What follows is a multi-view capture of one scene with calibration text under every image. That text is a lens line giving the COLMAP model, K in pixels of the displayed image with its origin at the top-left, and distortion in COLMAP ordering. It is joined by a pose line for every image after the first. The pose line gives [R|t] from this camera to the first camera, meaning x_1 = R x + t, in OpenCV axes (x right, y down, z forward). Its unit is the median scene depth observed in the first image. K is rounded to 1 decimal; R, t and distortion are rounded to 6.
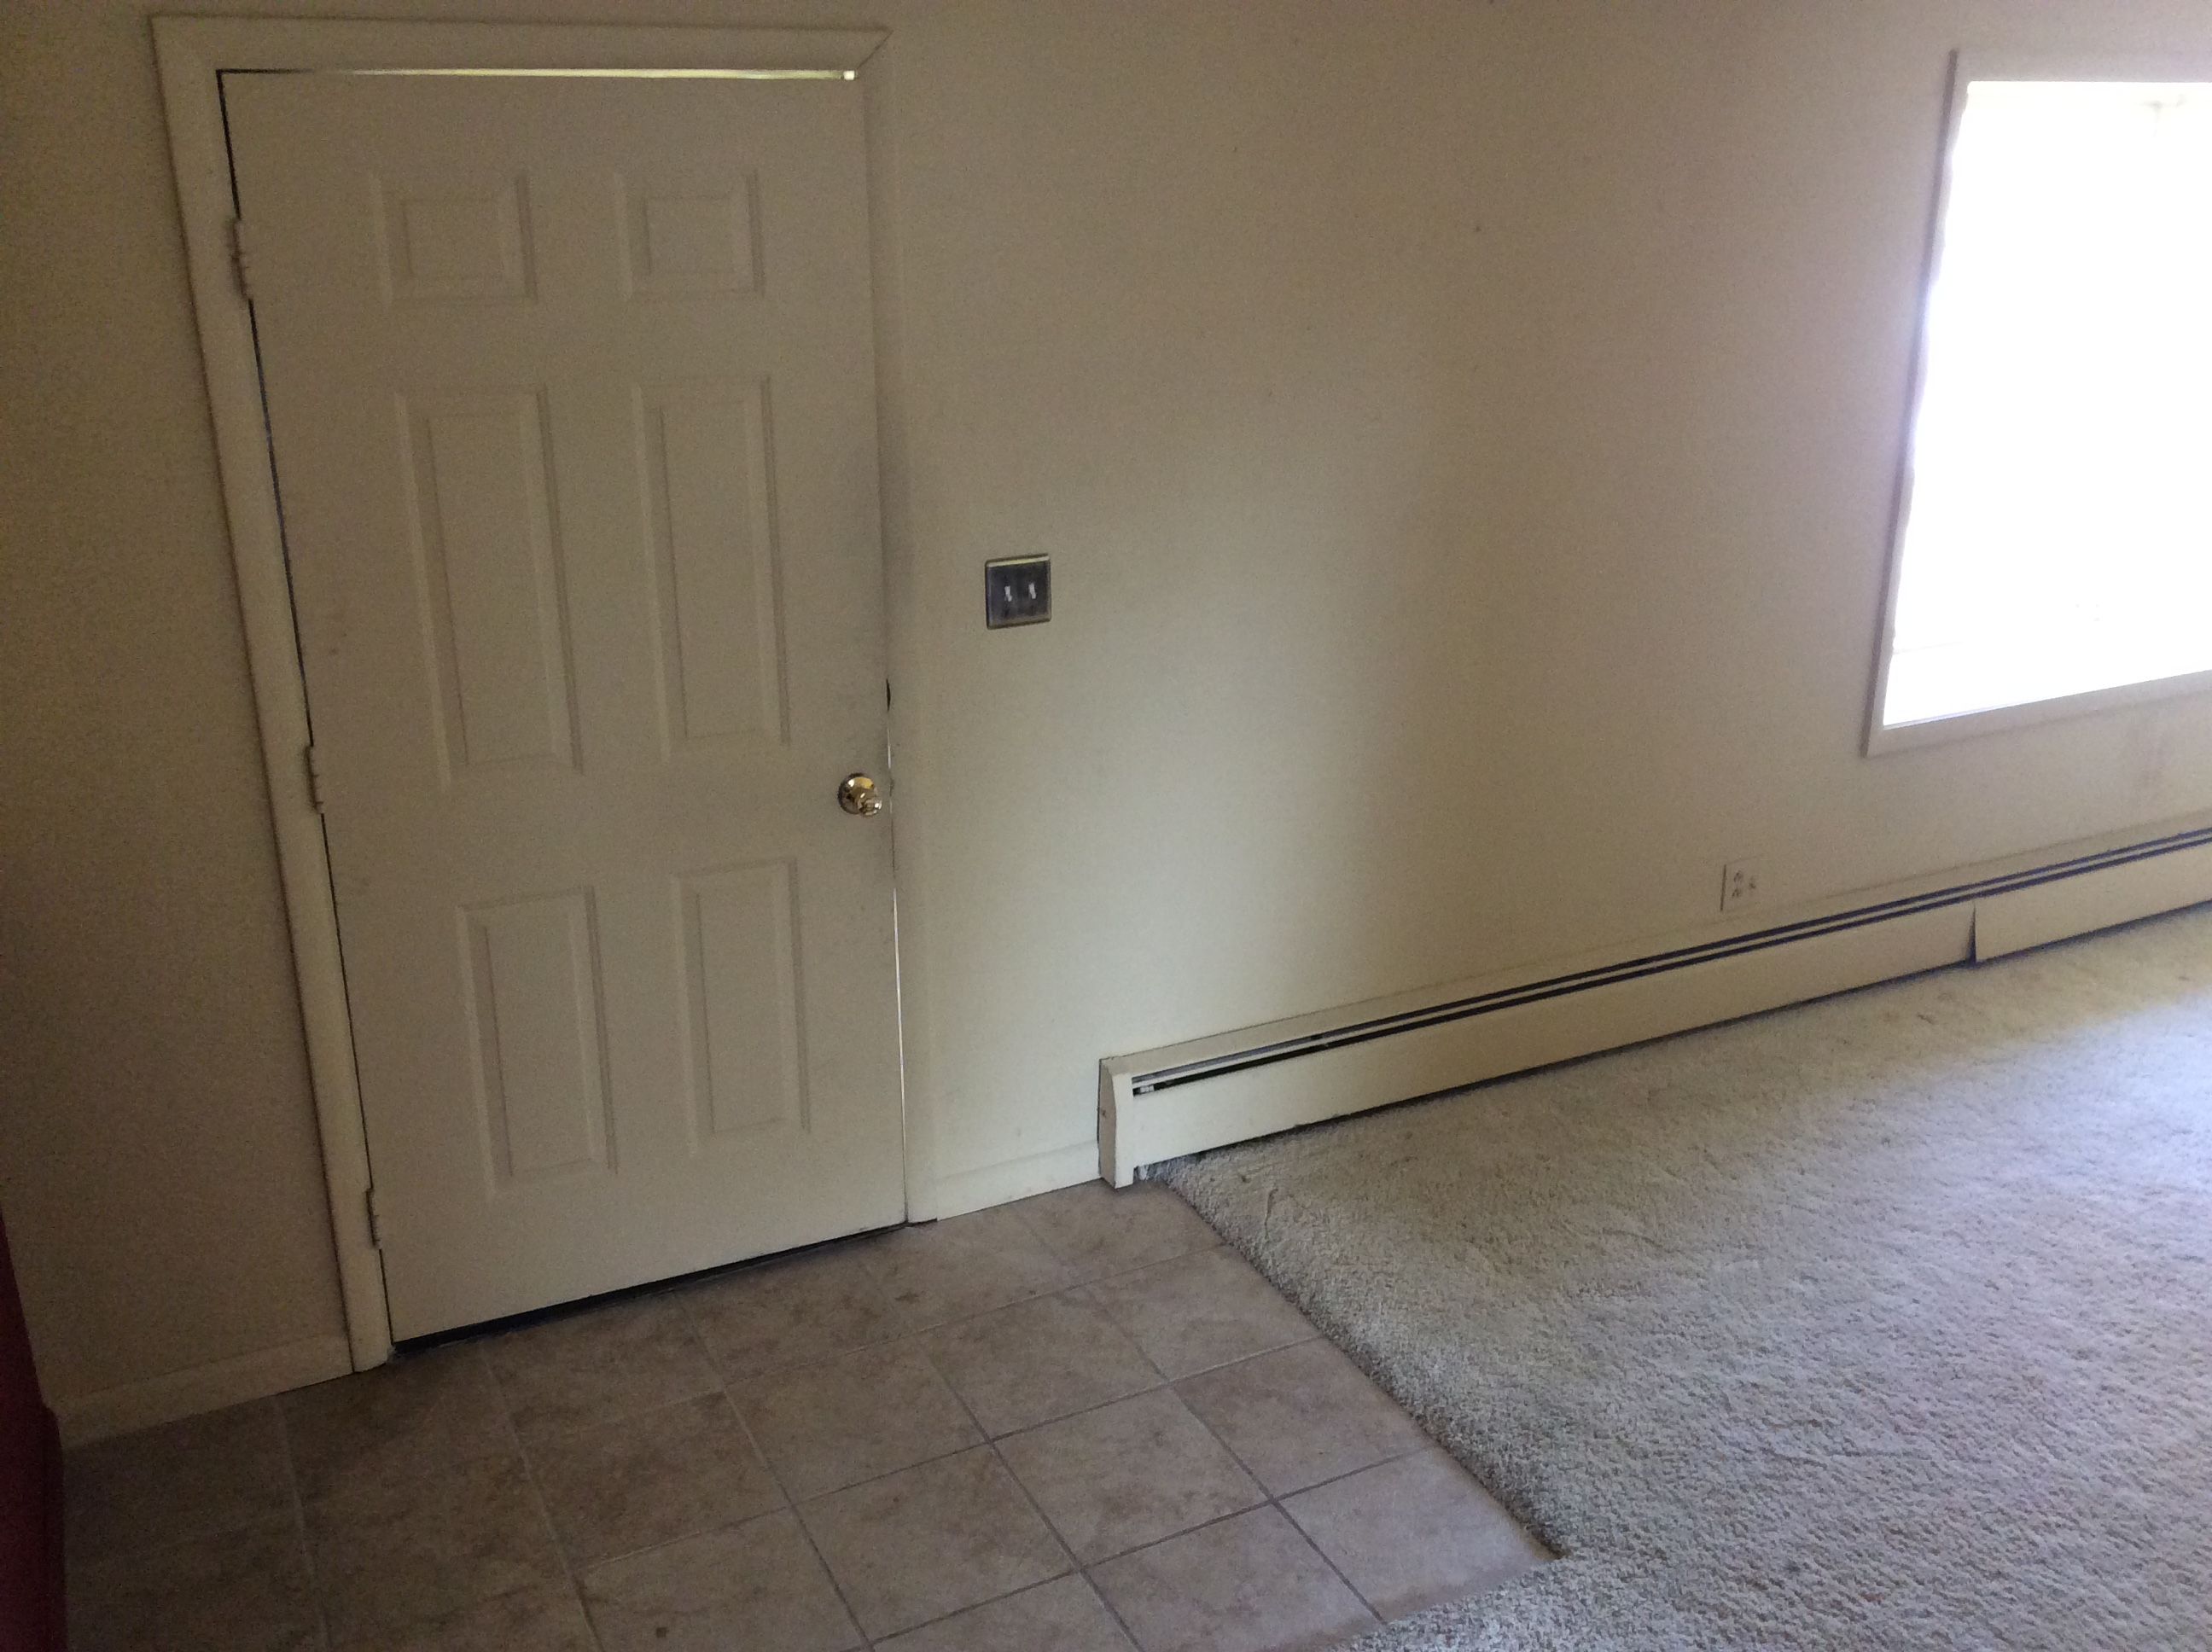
lens RADIAL K [[2063.4, 0, 1070.6], [0, 2063.4, 788.6], [0, 0, 1]] dist [0.045144, 0.000000]
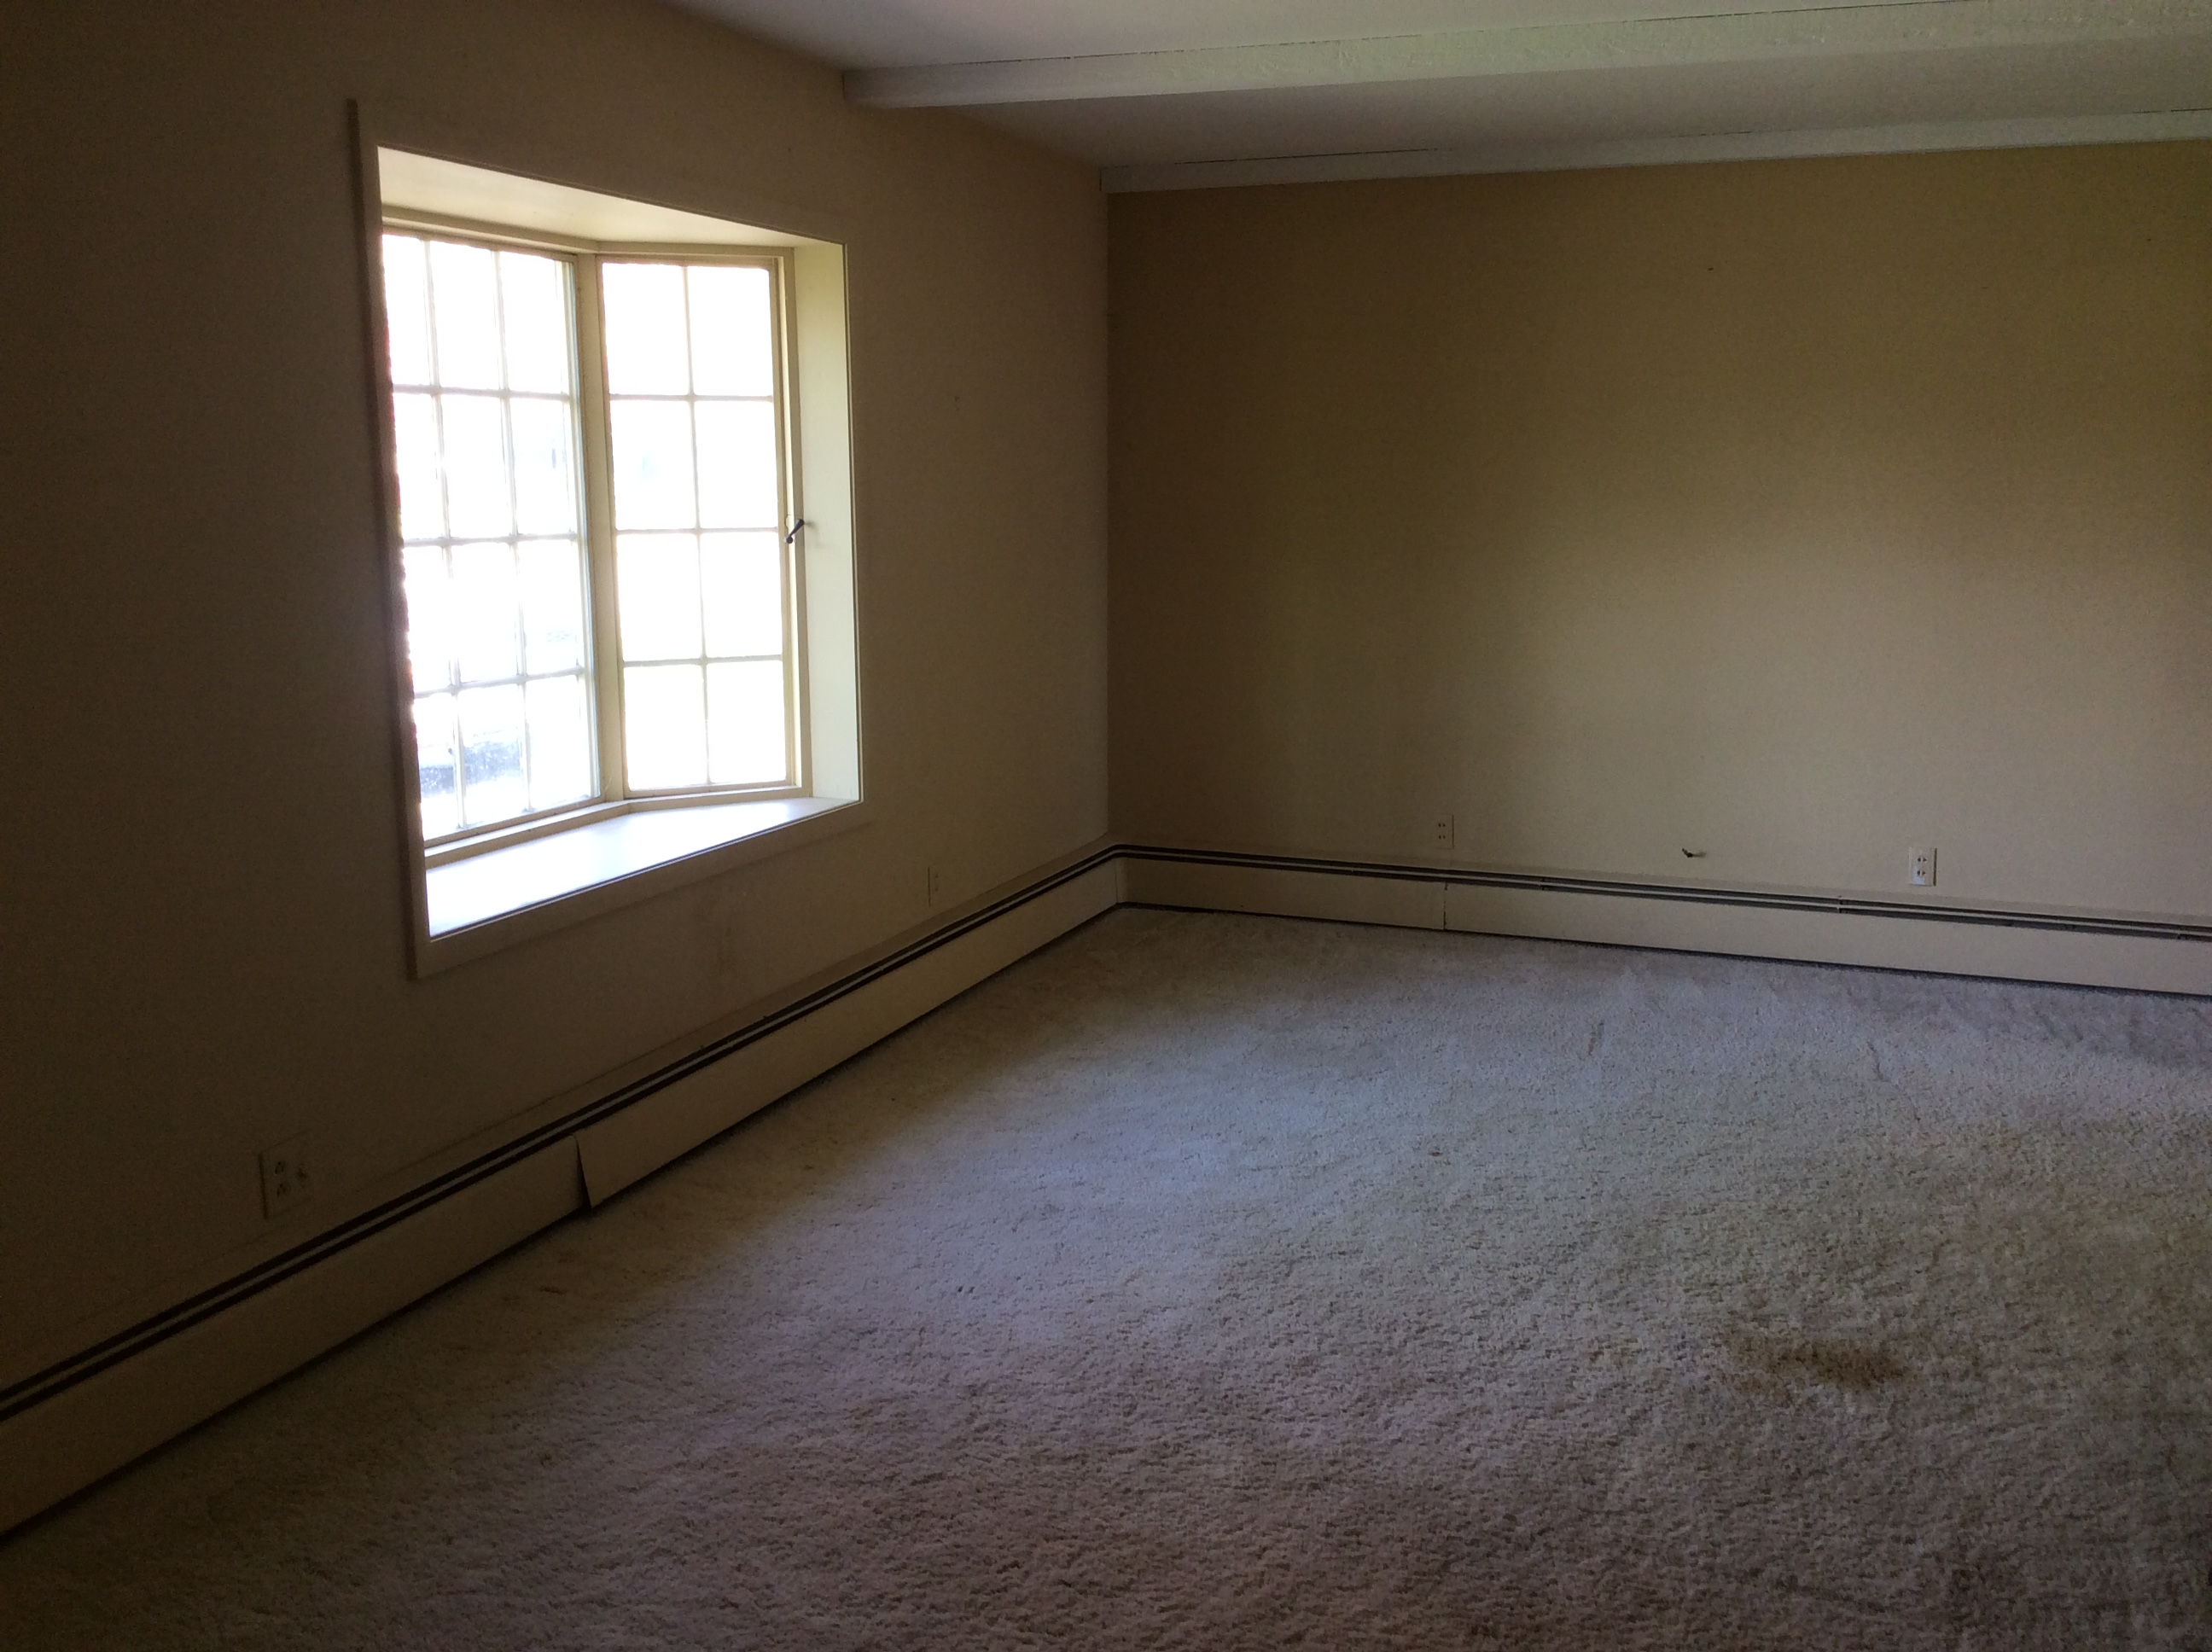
lens RADIAL K [[2063.4, 0, 1077.2], [0, 2063.4, 846.9], [0, 0, 1]] dist [0.045144, 0.000000]
pose [[0.751873, -0.129355, 0.646493, 0.078702], [0.220614, 0.973401, -0.061809, 0.041967], [-0.621302, 0.189099, 0.760412, 0.262763]]
